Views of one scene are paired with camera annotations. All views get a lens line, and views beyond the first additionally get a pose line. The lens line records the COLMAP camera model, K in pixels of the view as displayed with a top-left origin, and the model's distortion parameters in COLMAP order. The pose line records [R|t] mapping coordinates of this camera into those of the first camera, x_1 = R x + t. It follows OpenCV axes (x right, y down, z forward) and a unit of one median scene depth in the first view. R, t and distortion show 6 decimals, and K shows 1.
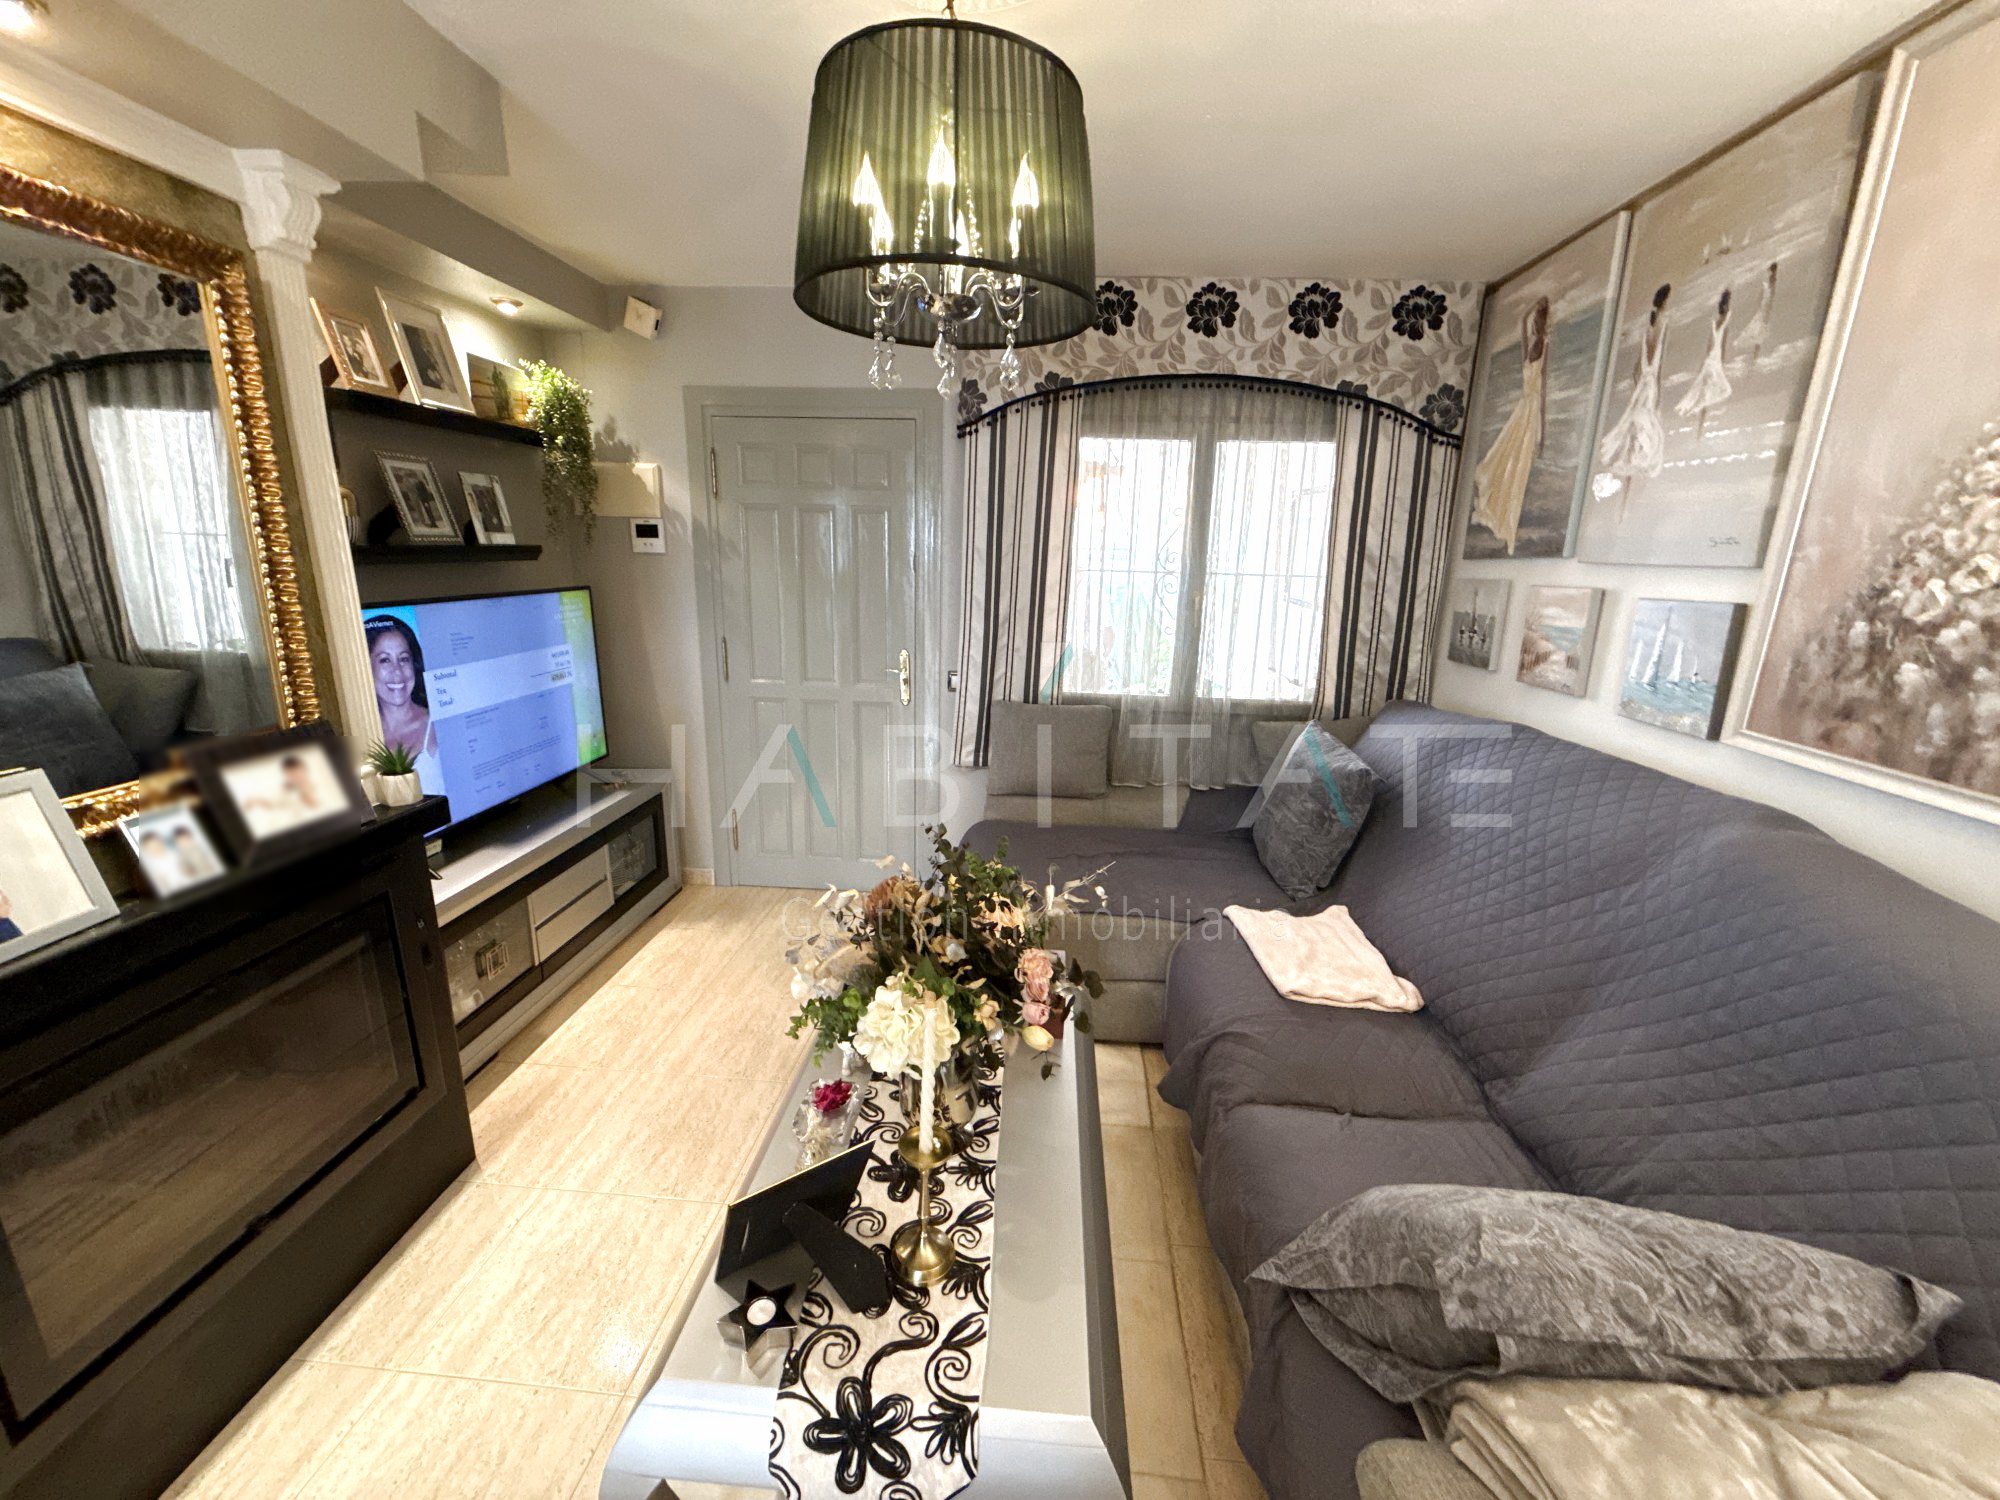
lens RADIAL K [[797.8, 0, 996.6], [0, 797.8, 748.9], [0, 0, 1]] dist [0.000708, -0.000323]
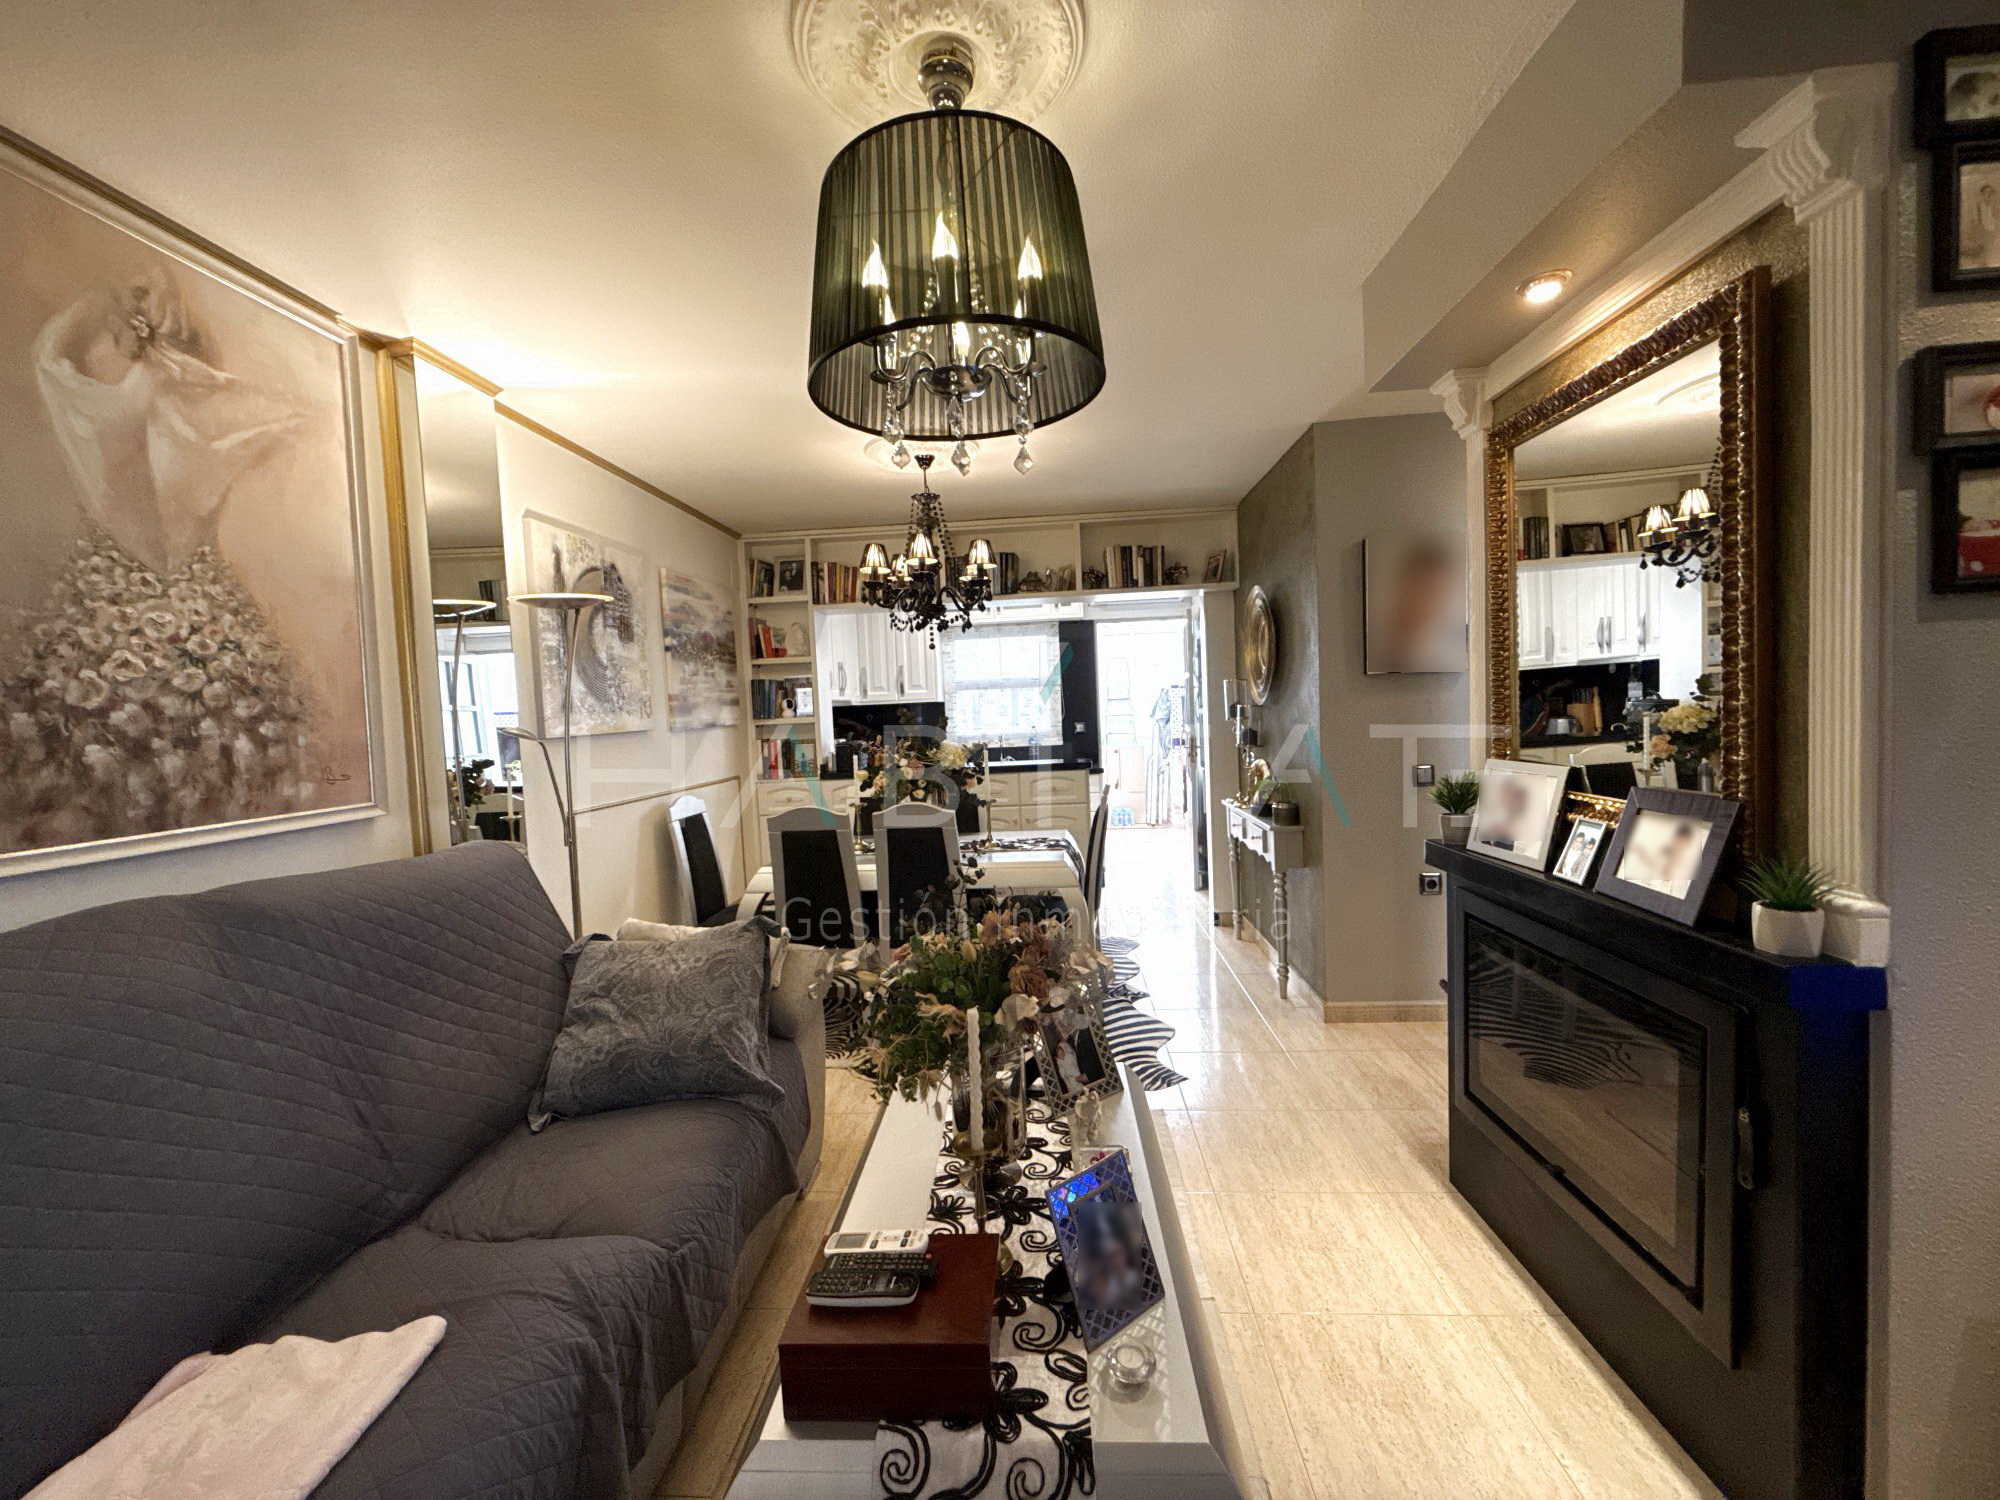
lens RADIAL K [[797.8, 0, 996.8], [0, 797.8, 740.9], [0, 0, 1]] dist [0.000708, -0.000323]
pose [[-0.999728, 0.021090, -0.009989, -0.090807], [0.017335, 0.957737, 0.287124, -0.415255], [0.015622, 0.286872, -0.957841, 2.114841]]
